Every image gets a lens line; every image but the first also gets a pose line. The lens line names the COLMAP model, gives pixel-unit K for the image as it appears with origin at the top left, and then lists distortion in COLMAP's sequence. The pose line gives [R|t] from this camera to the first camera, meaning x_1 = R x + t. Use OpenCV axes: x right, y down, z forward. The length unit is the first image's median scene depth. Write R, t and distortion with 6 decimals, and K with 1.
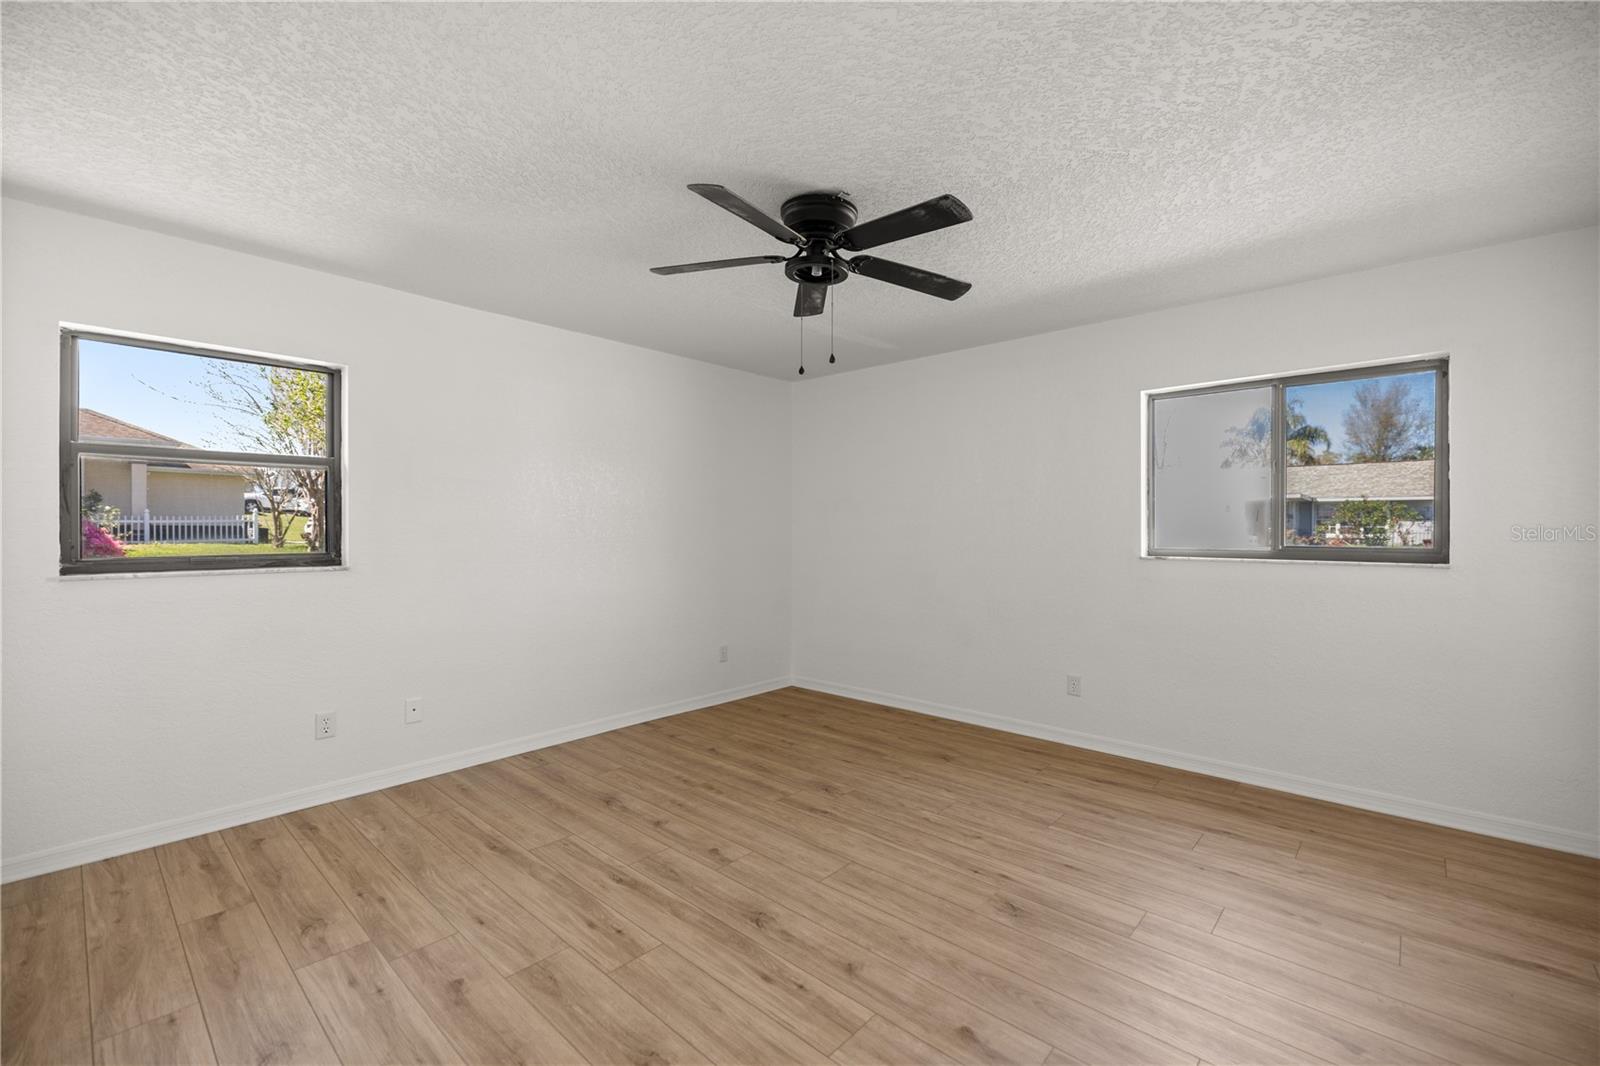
lens RADIAL K [[684.0, 0, 800.7], [0, 684.0, 528.2], [0, 0, 1]] dist [-0.000272, -0.000001]
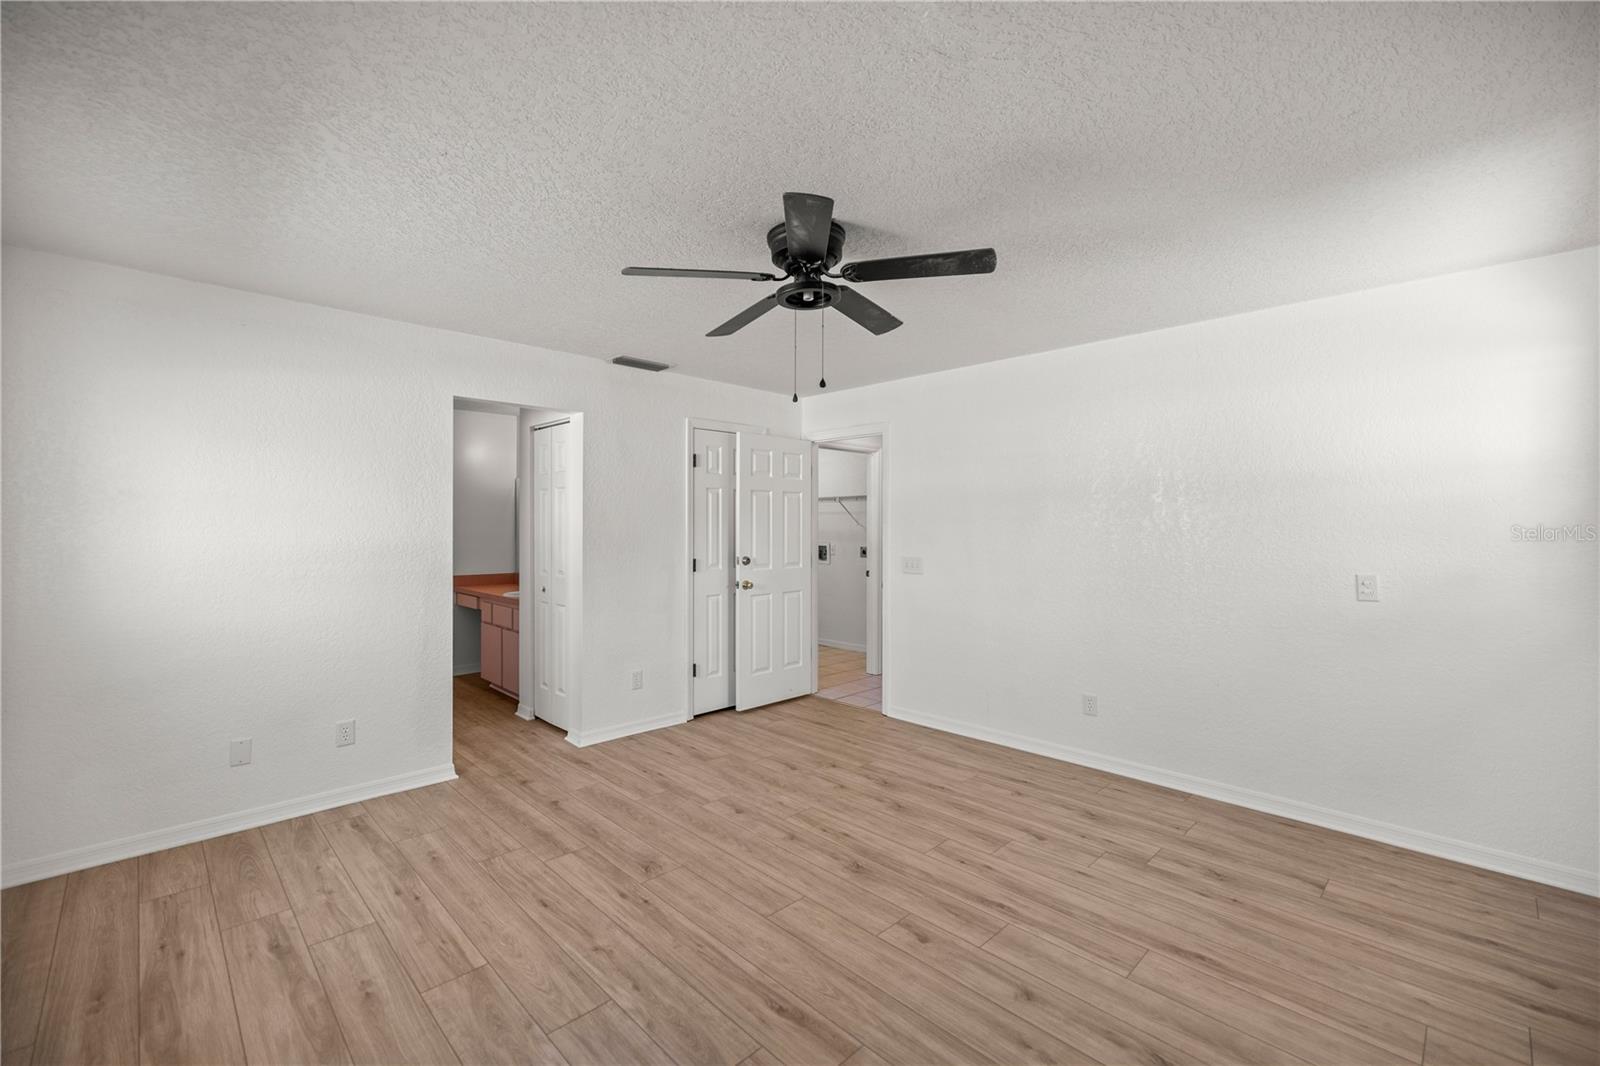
lens RADIAL K [[684.0, 0, 799.3], [0, 684.0, 532.3], [0, 0, 1]] dist [-0.000272, -0.000001]
pose [[-0.998715, -0.005350, 0.050397, -0.013383], [-0.004923, 0.999951, 0.008585, -0.043664], [-0.050440, 0.008326, -0.998692, 1.968031]]
